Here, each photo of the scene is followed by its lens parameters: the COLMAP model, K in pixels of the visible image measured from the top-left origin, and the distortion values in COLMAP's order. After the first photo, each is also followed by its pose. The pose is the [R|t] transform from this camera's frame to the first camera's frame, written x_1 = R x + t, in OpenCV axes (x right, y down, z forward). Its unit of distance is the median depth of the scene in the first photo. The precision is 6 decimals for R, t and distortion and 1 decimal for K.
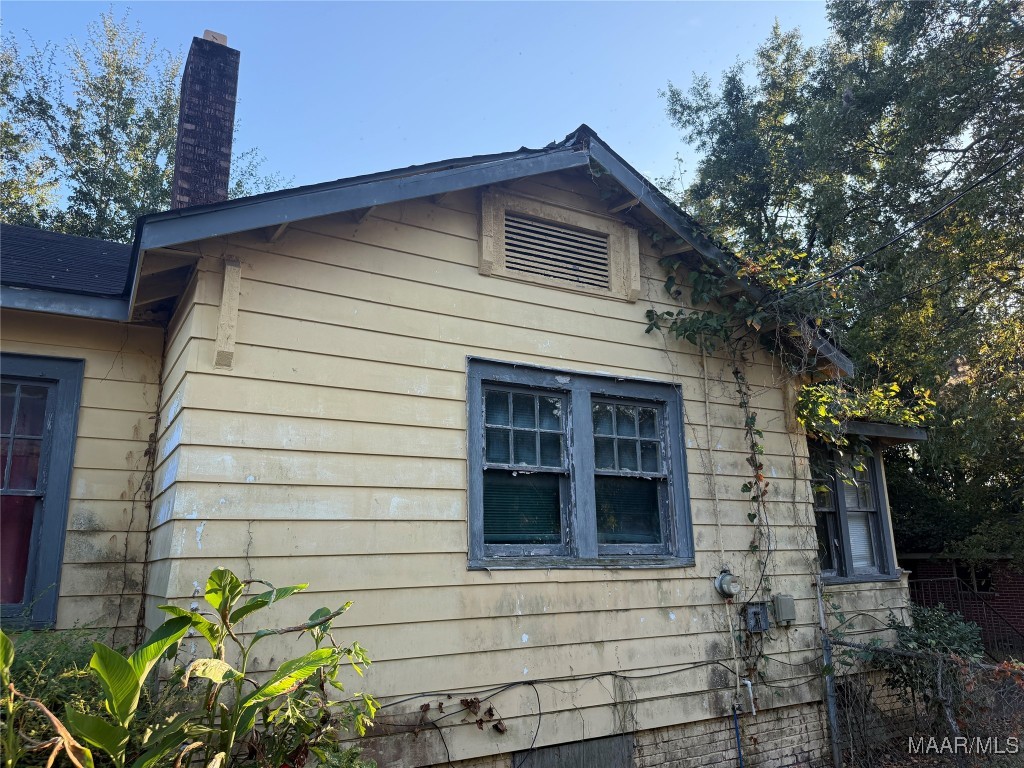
lens RADIAL K [[719.0, 0, 512.1], [0, 719.0, 387.4], [0, 0, 1]] dist [0.070278, -0.099848]
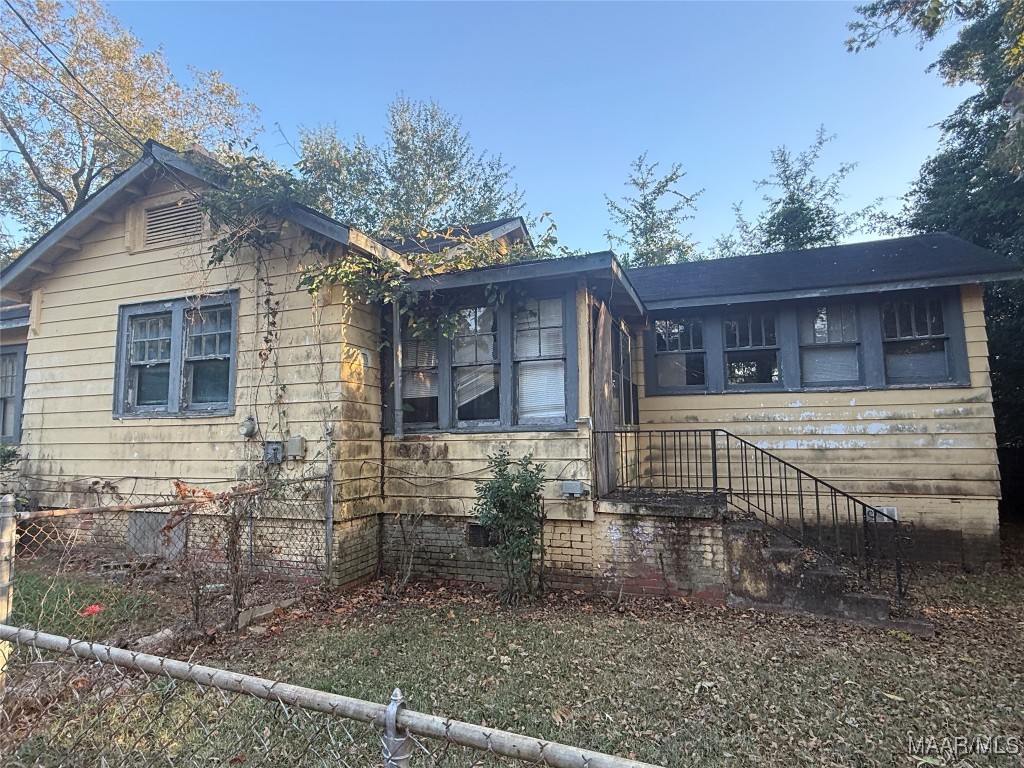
lens RADIAL K [[577.5, 0, 510.2], [0, 577.5, 382.7], [0, 0, 1]] dist [0.006079, -0.000374]
pose [[0.624449, -0.064385, -0.778408, 1.613508], [0.180642, 0.981482, 0.063732, 0.225082], [0.759889, -0.180411, 0.624516, 0.769482]]
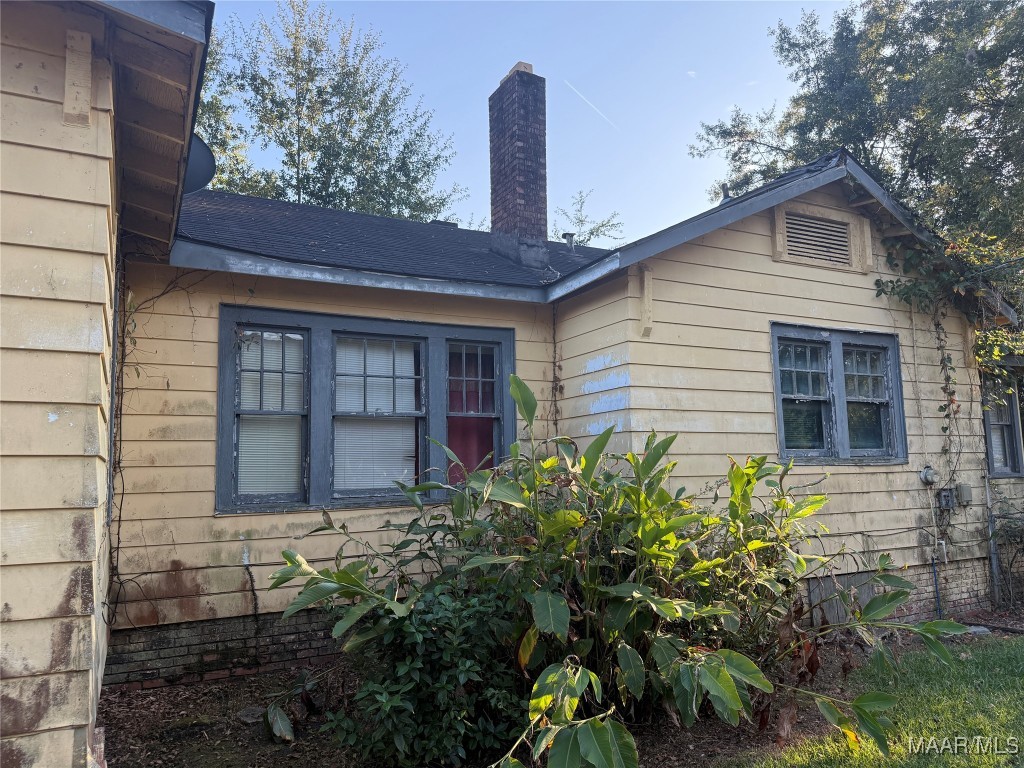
lens RADIAL K [[719.0, 0, 521.8], [0, 719.0, 392.1], [0, 0, 1]] dist [0.070278, -0.099848]
pose [[0.999192, -0.010113, -0.038910, -0.483769], [0.014583, 0.993098, 0.116378, -0.075106], [0.037465, -0.116851, 0.992443, -0.461000]]
